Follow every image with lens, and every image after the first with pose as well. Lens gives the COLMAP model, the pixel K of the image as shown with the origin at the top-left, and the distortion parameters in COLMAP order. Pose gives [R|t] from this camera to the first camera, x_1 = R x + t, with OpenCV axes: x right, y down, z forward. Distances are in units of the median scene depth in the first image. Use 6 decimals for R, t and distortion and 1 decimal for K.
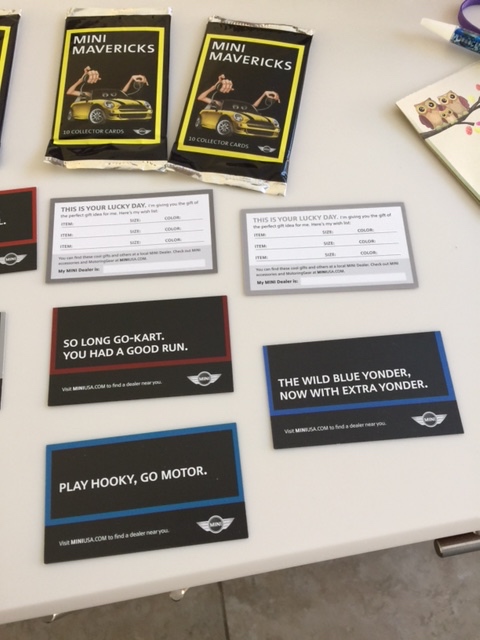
lens RADIAL K [[539.4, 0, 240.0], [0, 539.4, 320.0], [0, 0, 1]] dist [0.072397, -0.110422]
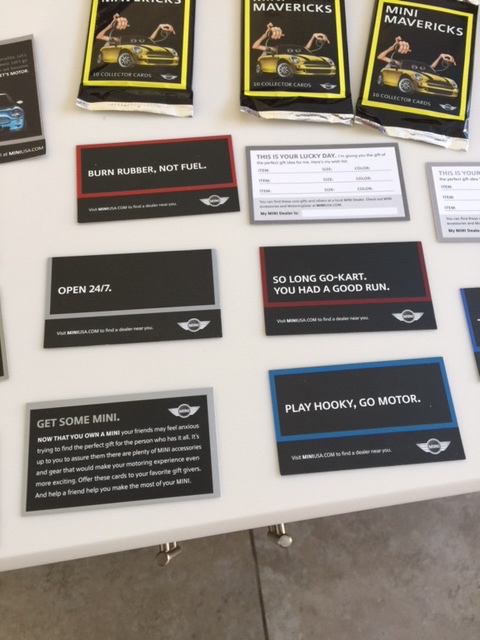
lens RADIAL K [[539.4, 0, 240.0], [0, 539.4, 320.0], [0, 0, 1]] dist [0.072397, -0.110422]
pose [[0.999014, 0.033650, 0.028948, -0.368889], [-0.034117, 0.999293, 0.015795, 0.094850], [-0.028396, -0.016767, 0.999456, -0.055408]]
